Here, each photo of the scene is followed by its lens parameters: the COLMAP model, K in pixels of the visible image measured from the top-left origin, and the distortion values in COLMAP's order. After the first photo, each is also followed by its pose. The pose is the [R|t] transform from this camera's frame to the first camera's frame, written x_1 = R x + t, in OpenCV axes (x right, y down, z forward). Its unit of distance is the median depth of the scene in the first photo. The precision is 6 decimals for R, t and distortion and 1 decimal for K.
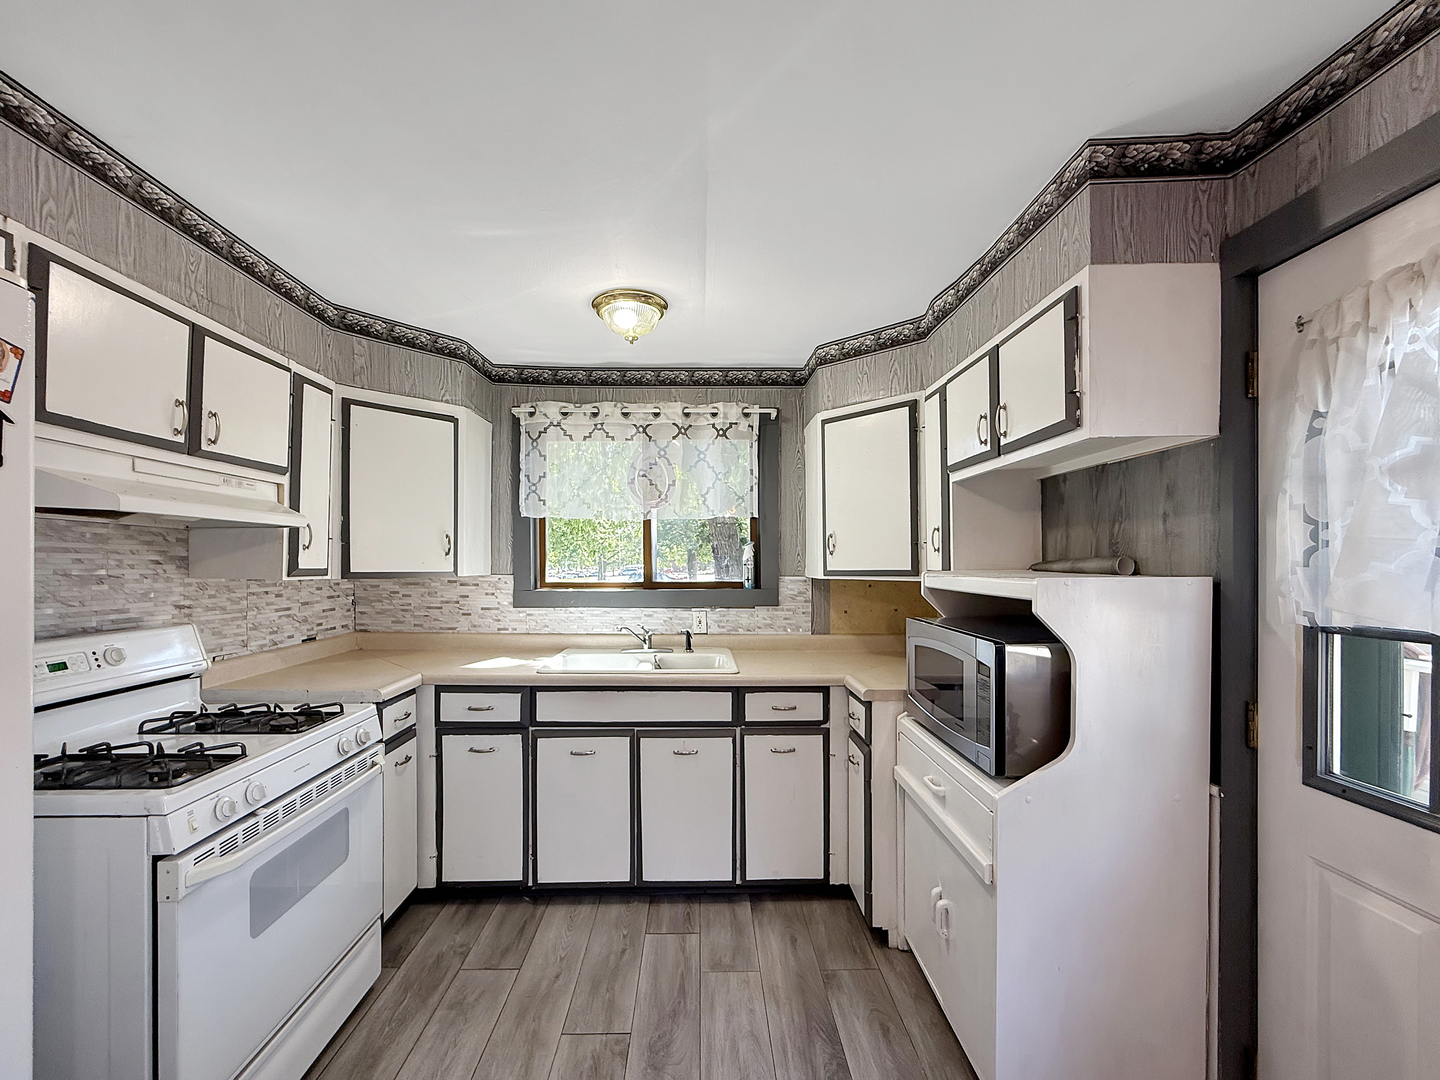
lens RADIAL K [[585.5, 0, 713.3], [0, 585.5, 557.5], [0, 0, 1]] dist [-0.000226, -0.000355]
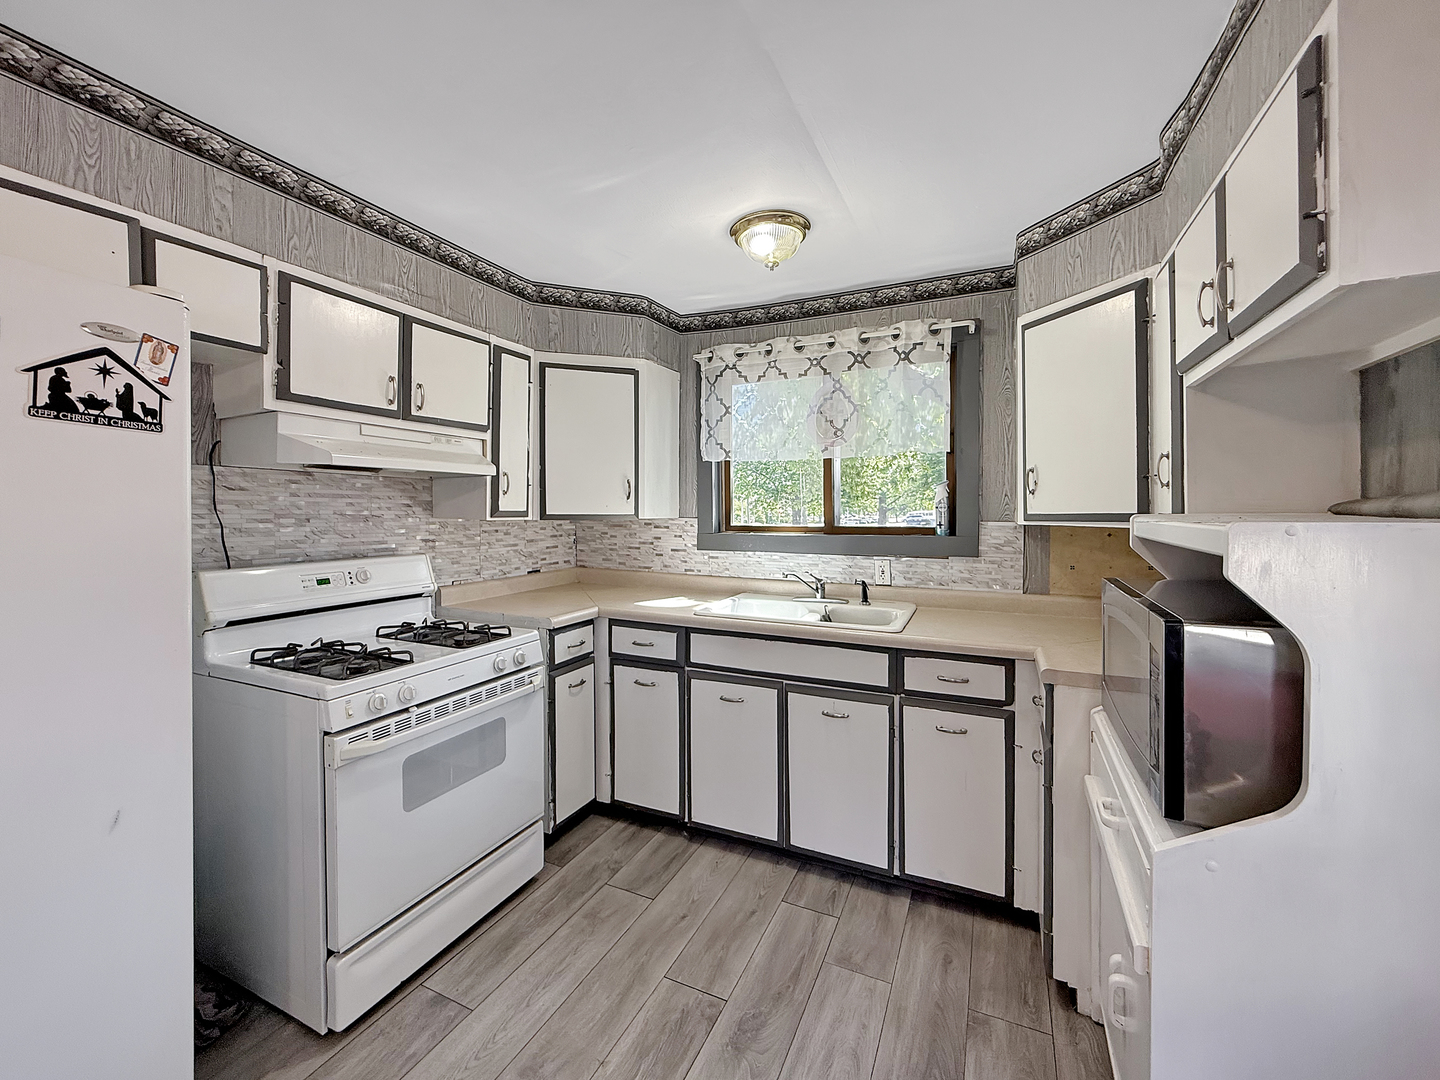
lens RADIAL K [[592.6, 0, 723.4], [0, 592.6, 511.8], [0, 0, 1]] dist [-0.001128, -0.000047]
pose [[0.898876, 0.001230, -0.438201, 0.199757], [0.004885, 0.999906, 0.012826, 0.007383], [0.438175, -0.013670, 0.898786, 0.107973]]
